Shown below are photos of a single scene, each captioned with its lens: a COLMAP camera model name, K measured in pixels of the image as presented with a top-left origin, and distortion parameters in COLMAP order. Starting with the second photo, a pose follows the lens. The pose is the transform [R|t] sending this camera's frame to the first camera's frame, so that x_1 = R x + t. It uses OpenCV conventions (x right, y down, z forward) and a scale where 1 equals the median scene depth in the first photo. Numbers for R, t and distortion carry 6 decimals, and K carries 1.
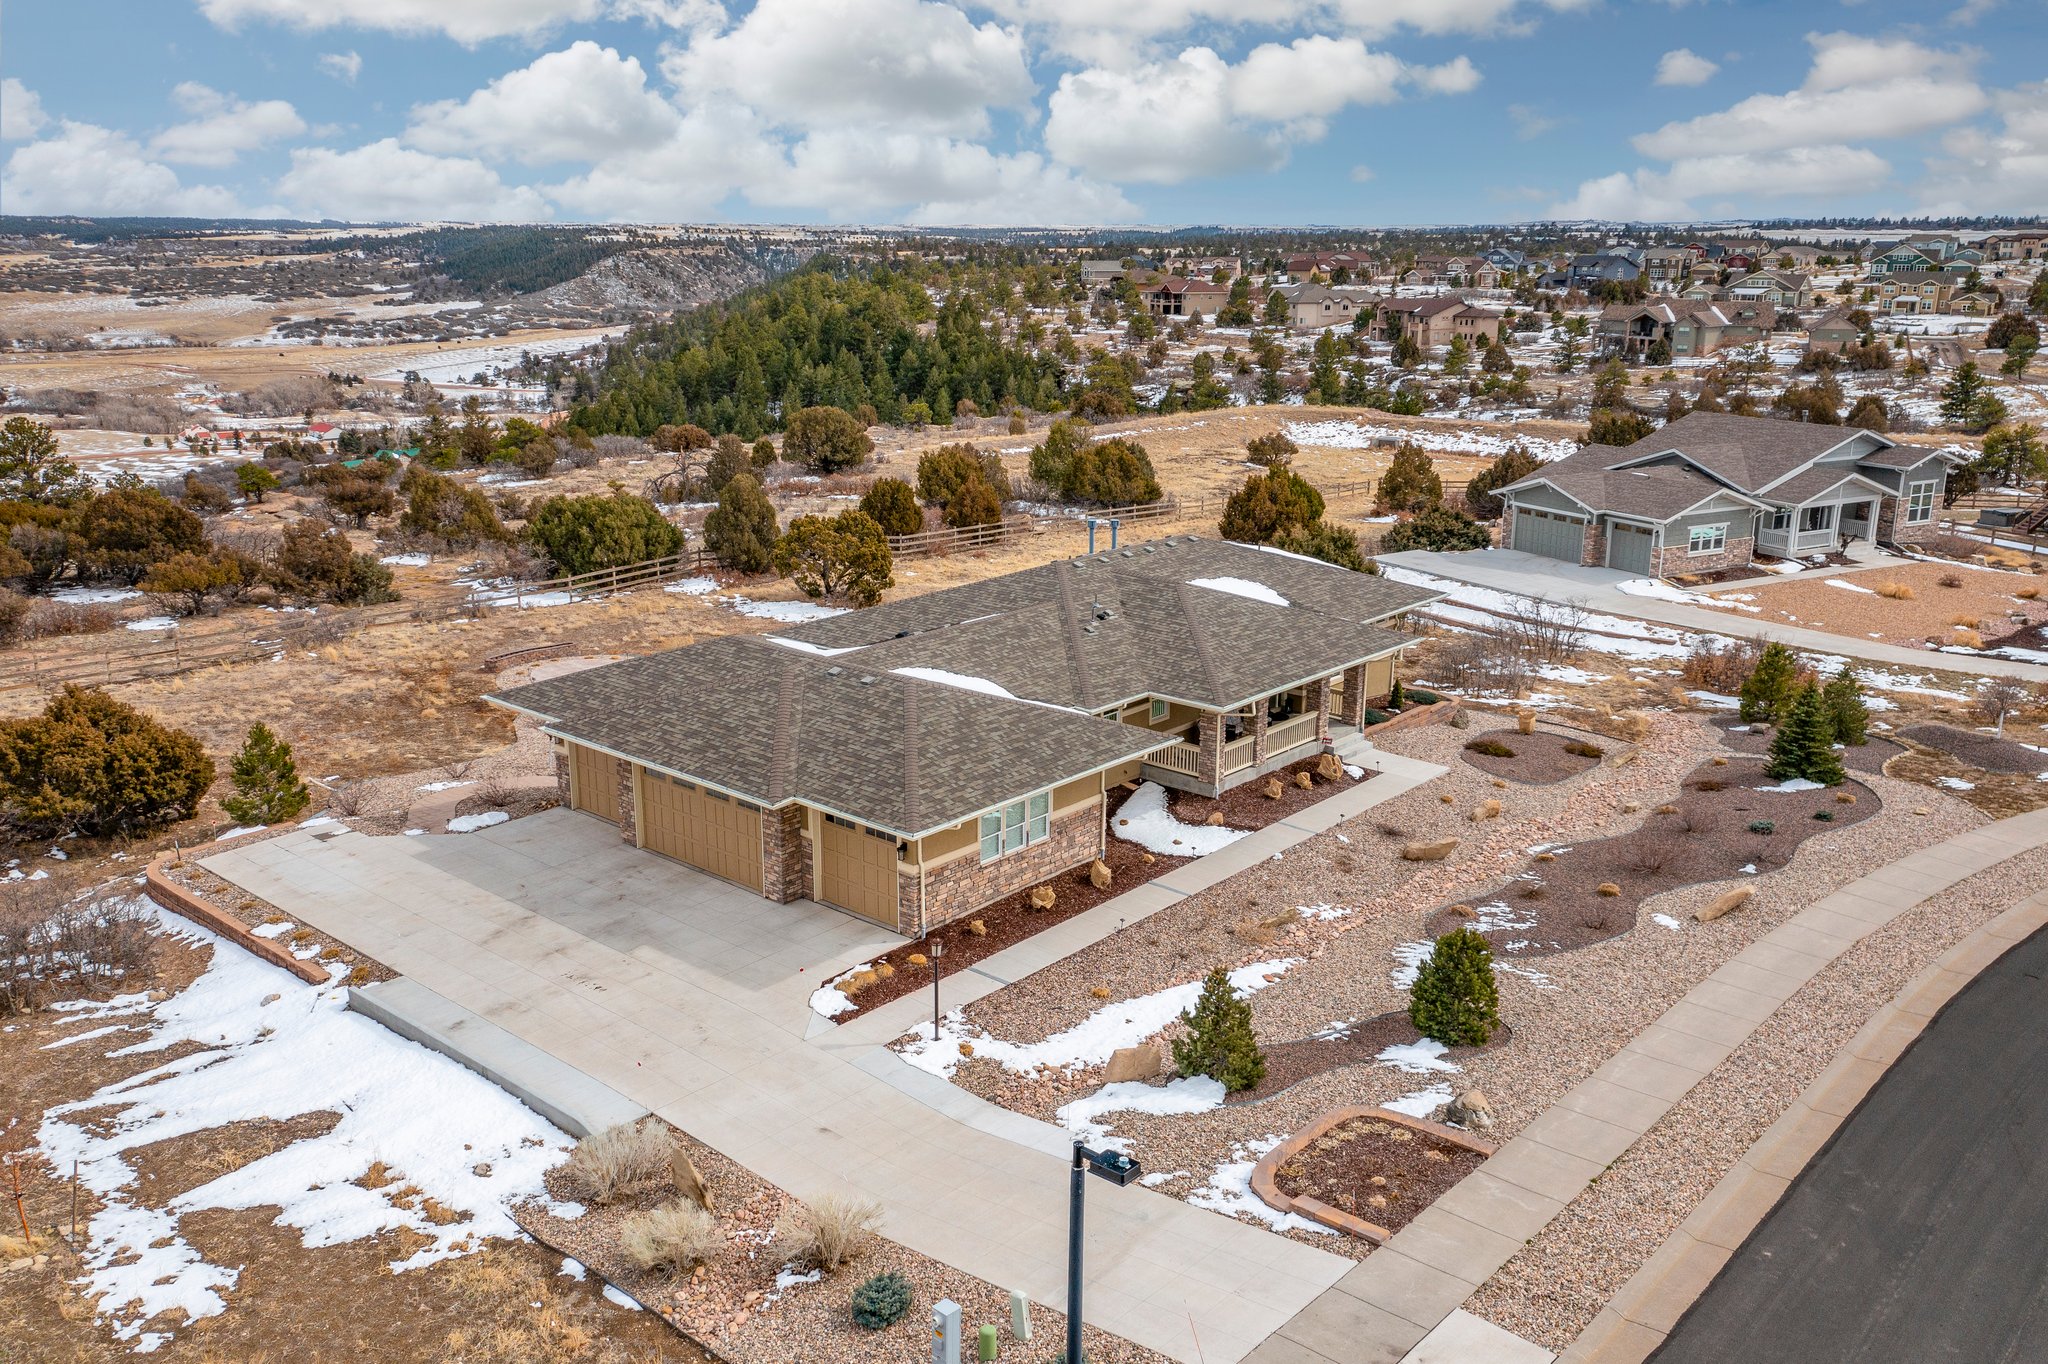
lens RADIAL K [[1654.5, 0, 1033.1], [0, 1654.5, 702.5], [0, 0, 1]] dist [0.003205, 0.024782]
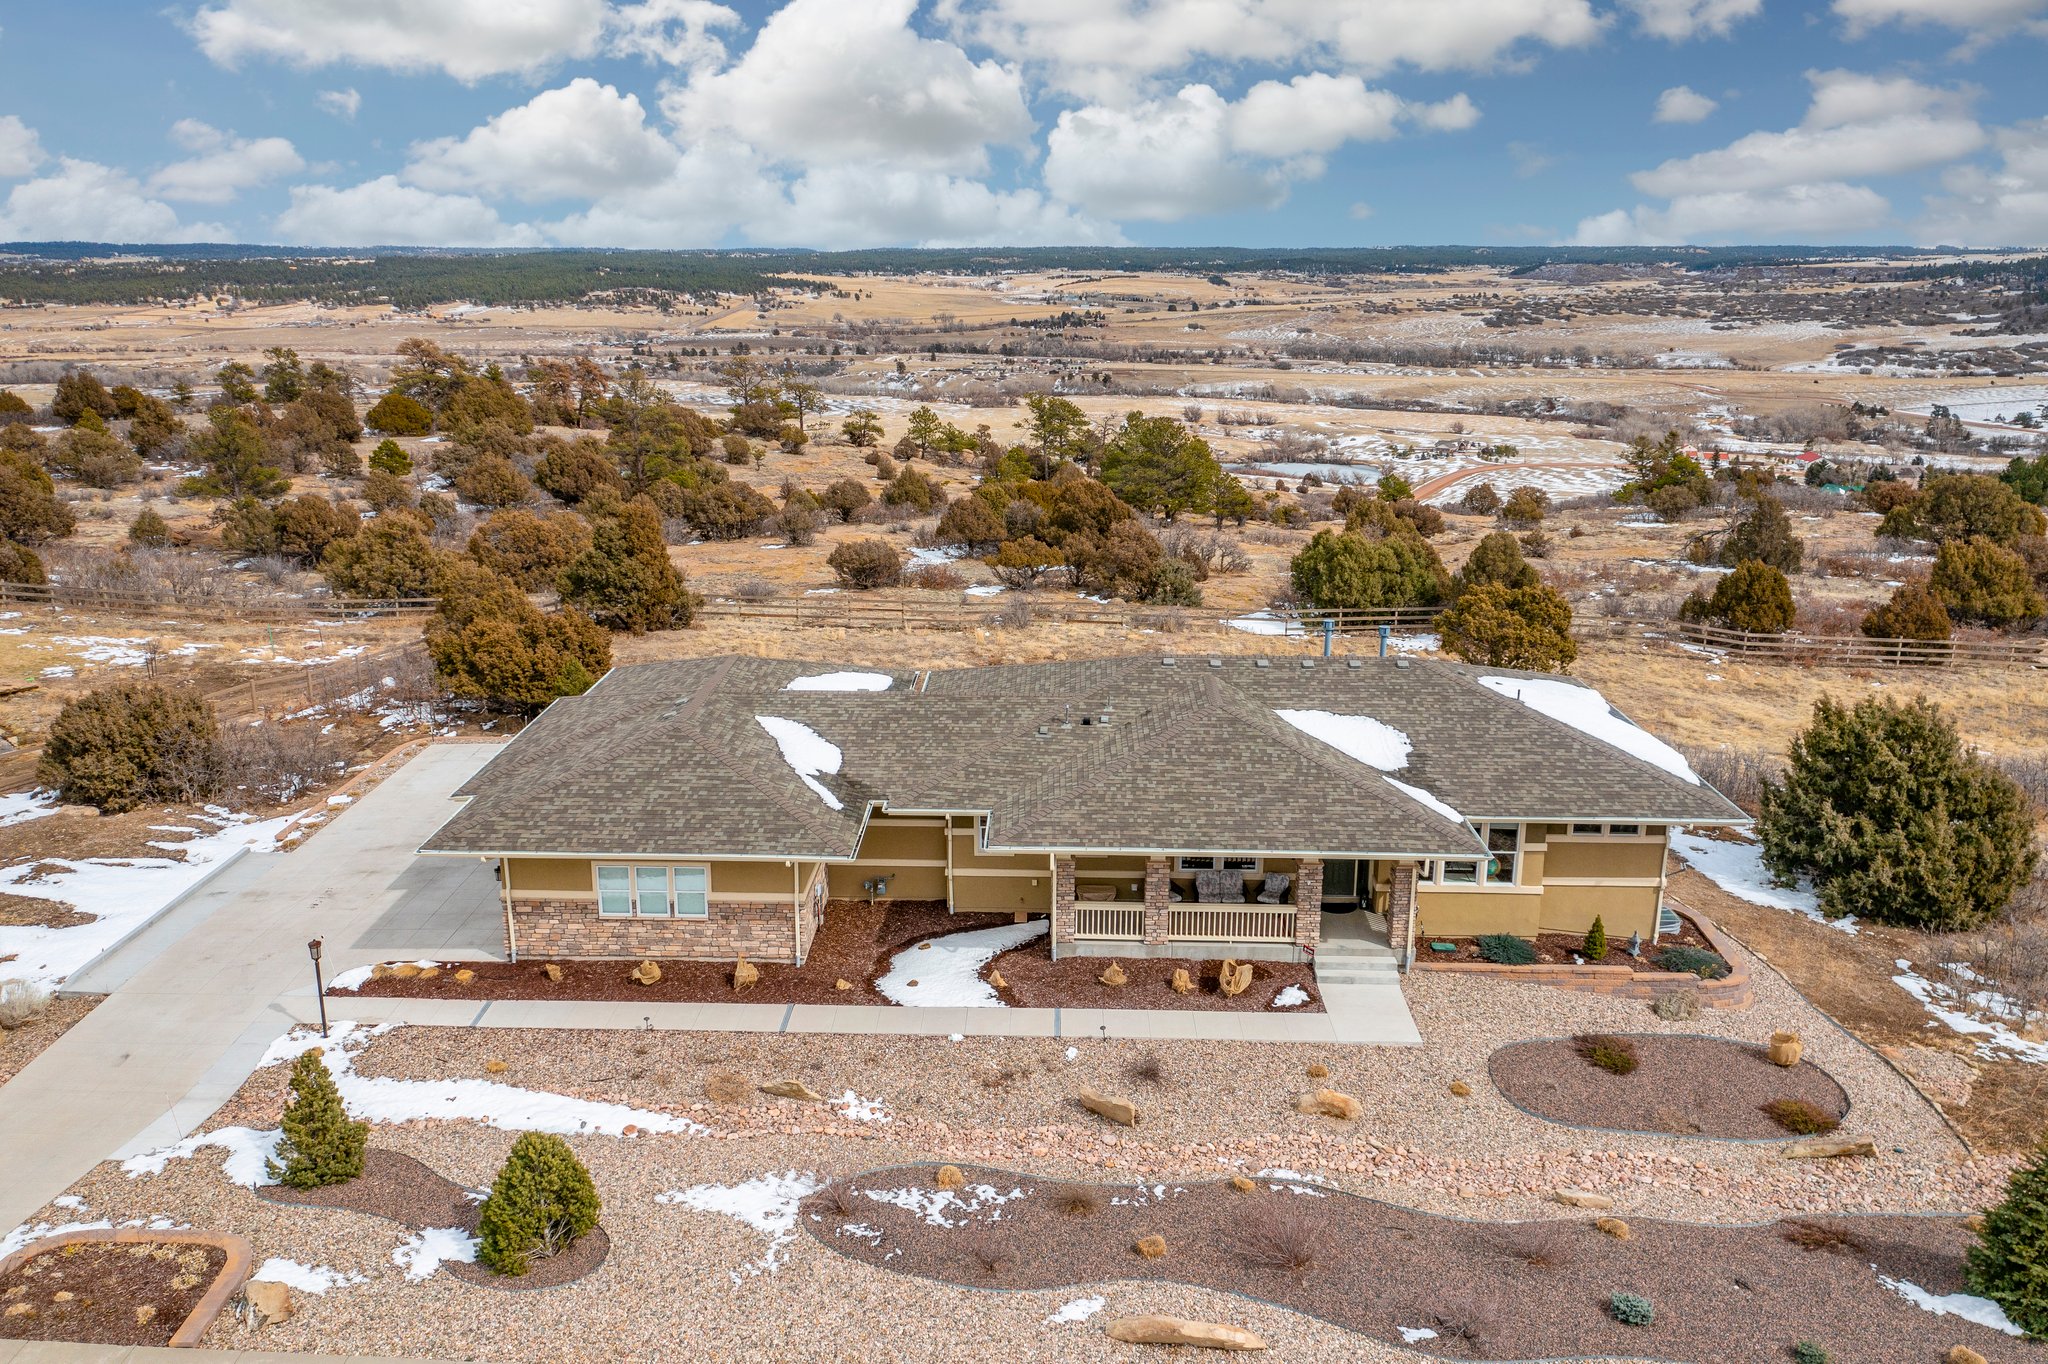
lens RADIAL K [[1654.5, 0, 1025.5], [0, 1654.5, 694.3], [0, 0, 1]] dist [0.003205, 0.024782]
pose [[0.636571, 0.198330, -0.745280, 0.331047], [-0.212809, 0.974021, 0.077434, -0.062794], [0.741275, 0.109310, 0.662240, 0.211120]]
